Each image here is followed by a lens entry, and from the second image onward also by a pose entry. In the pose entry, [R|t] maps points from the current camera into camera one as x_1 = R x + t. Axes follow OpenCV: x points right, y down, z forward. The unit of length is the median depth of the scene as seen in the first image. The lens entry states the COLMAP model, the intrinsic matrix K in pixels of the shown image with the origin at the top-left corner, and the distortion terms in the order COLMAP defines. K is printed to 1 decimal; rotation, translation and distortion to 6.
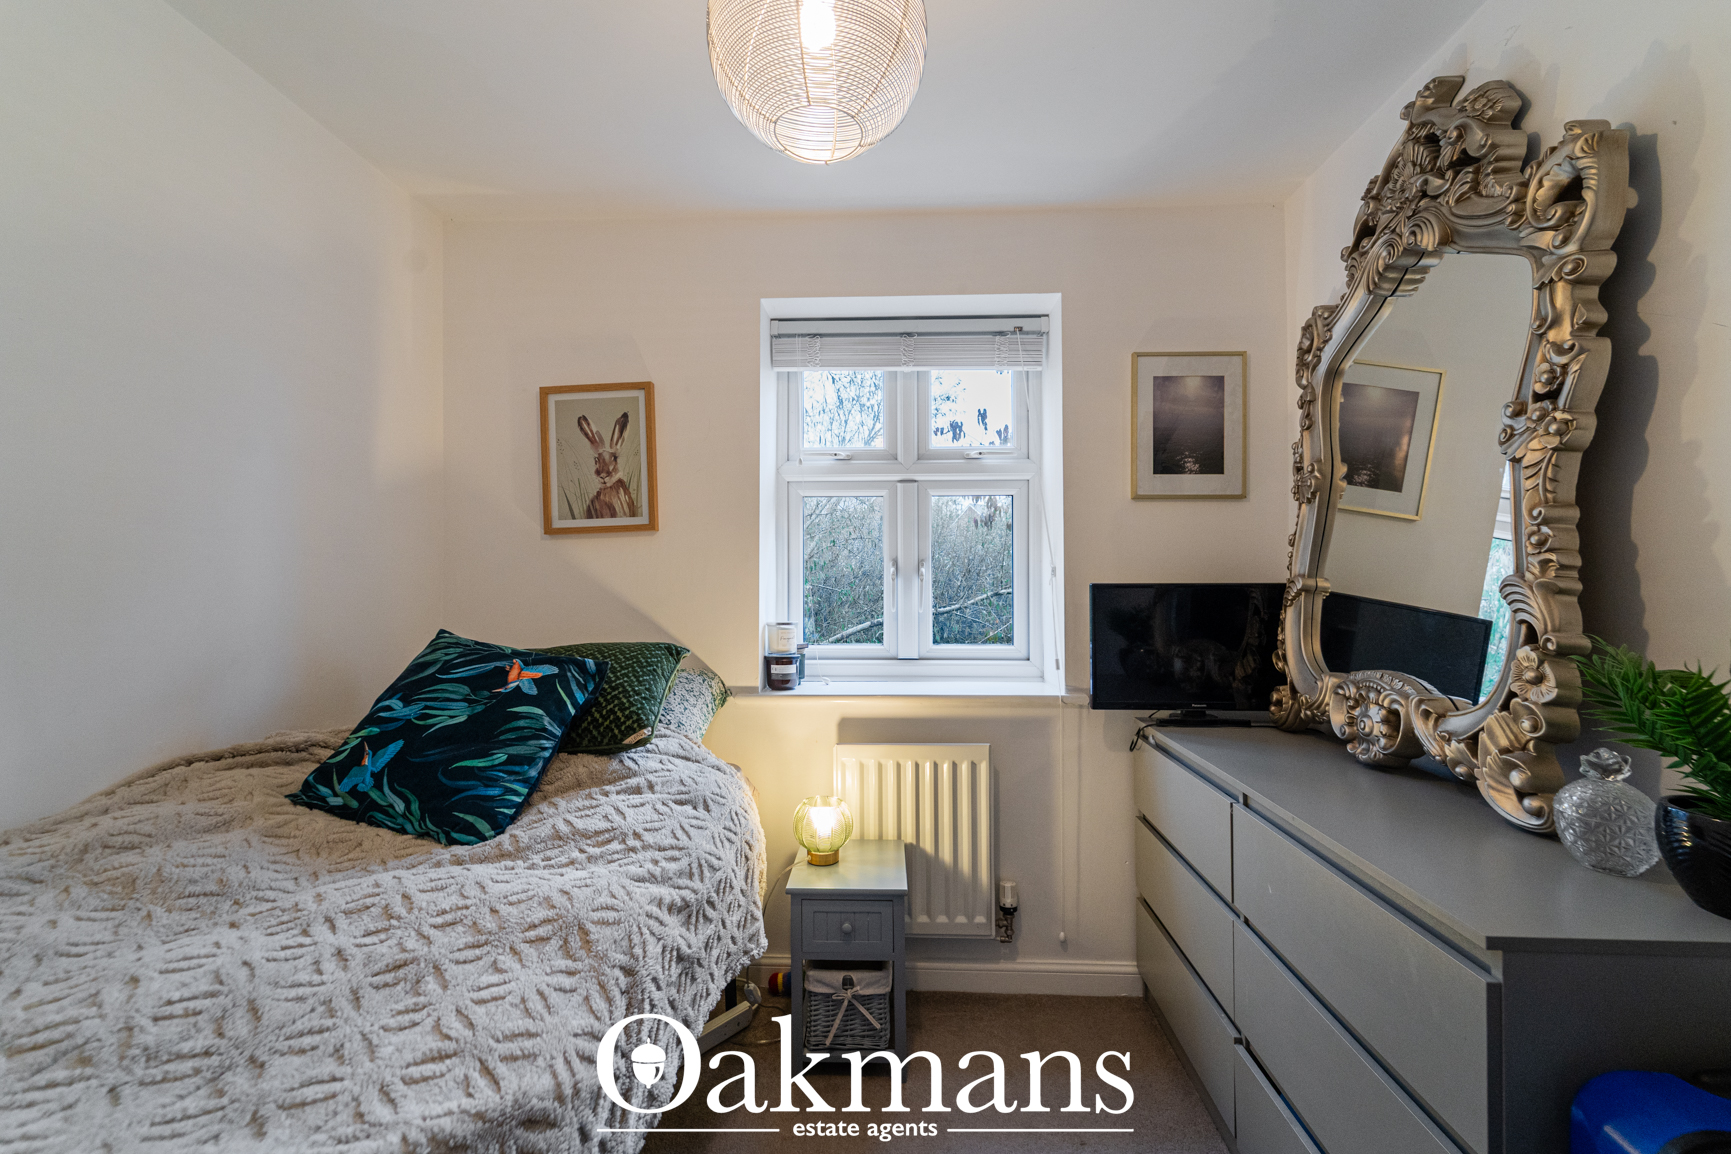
lens RADIAL K [[701.0, 0, 865.8], [0, 701.0, 572.9], [0, 0, 1]] dist [0.001369, -0.003052]
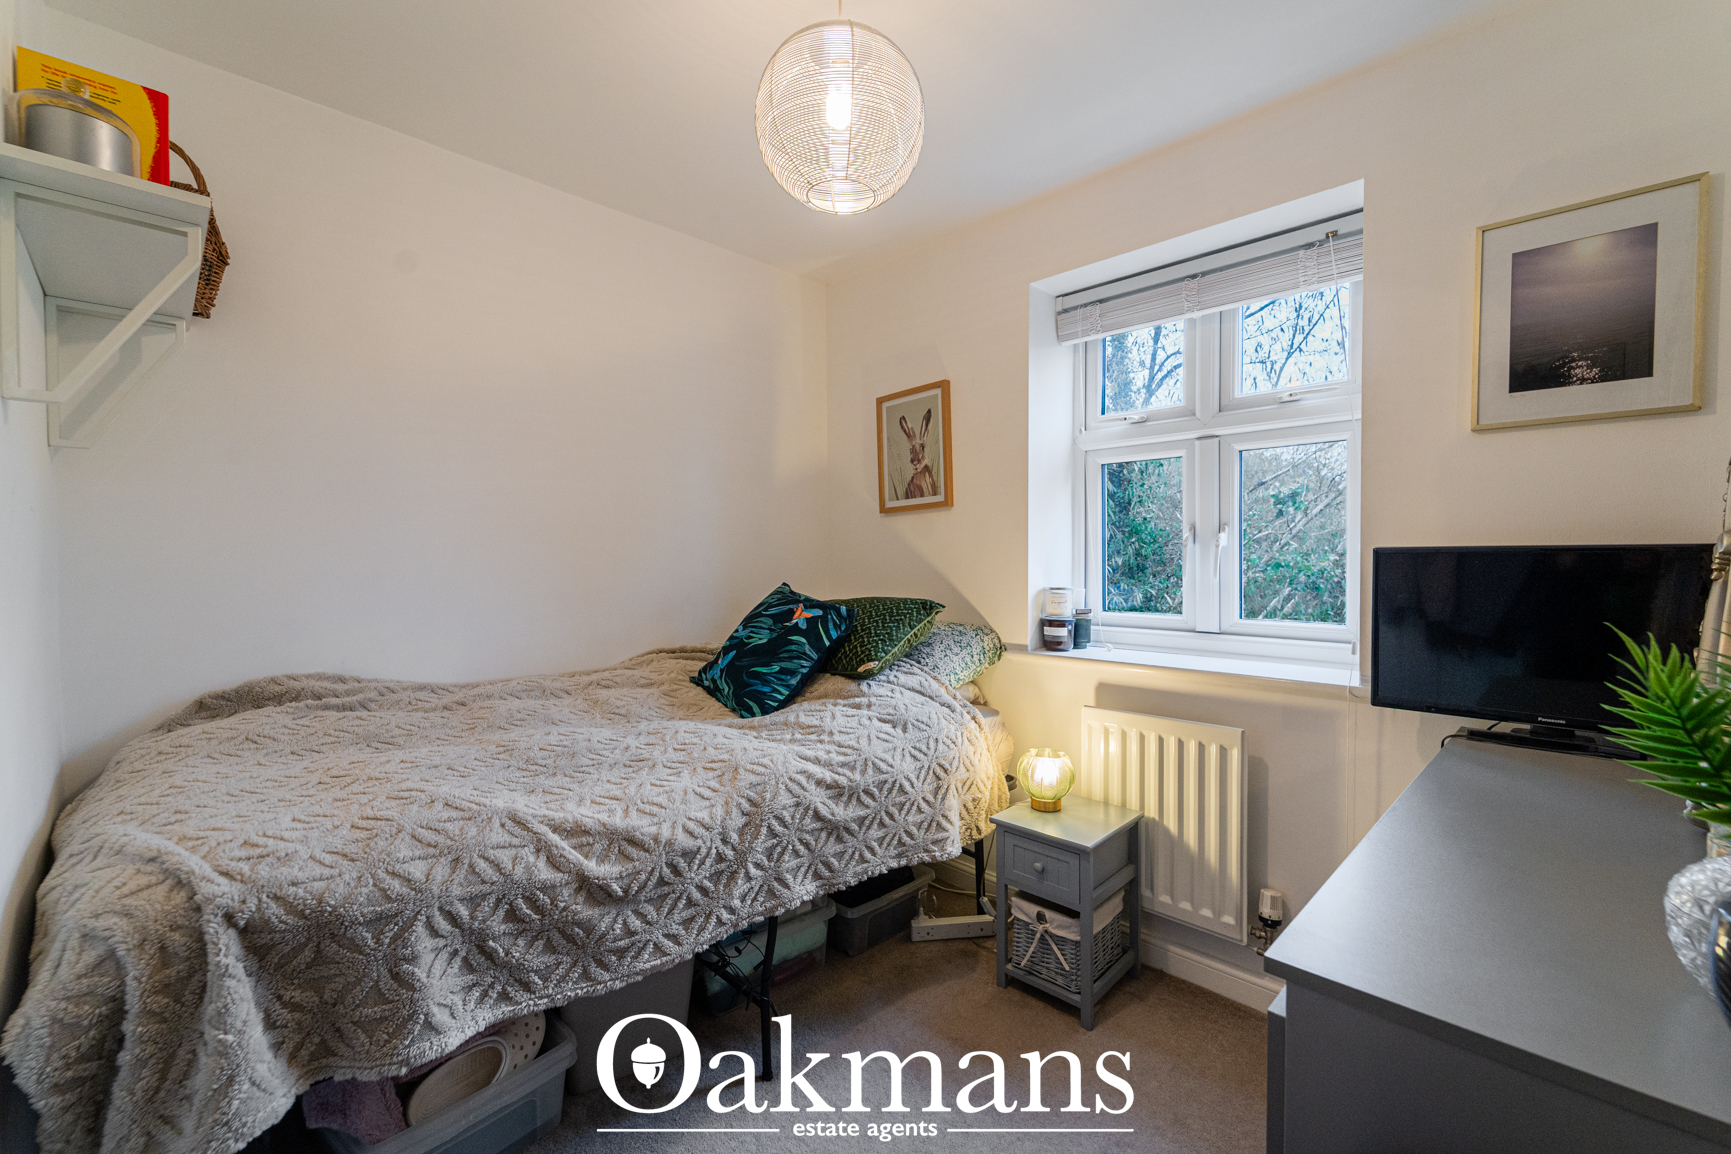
lens RADIAL K [[718.5, 0, 881.4], [0, 718.5, 572.8], [0, 0, 1]] dist [0.001710, 0.000008]
pose [[0.740683, 0.014647, -0.671695, 0.530055], [0.011705, 0.999329, 0.034699, 0.010518], [0.671753, -0.033563, 0.740015, 0.030309]]
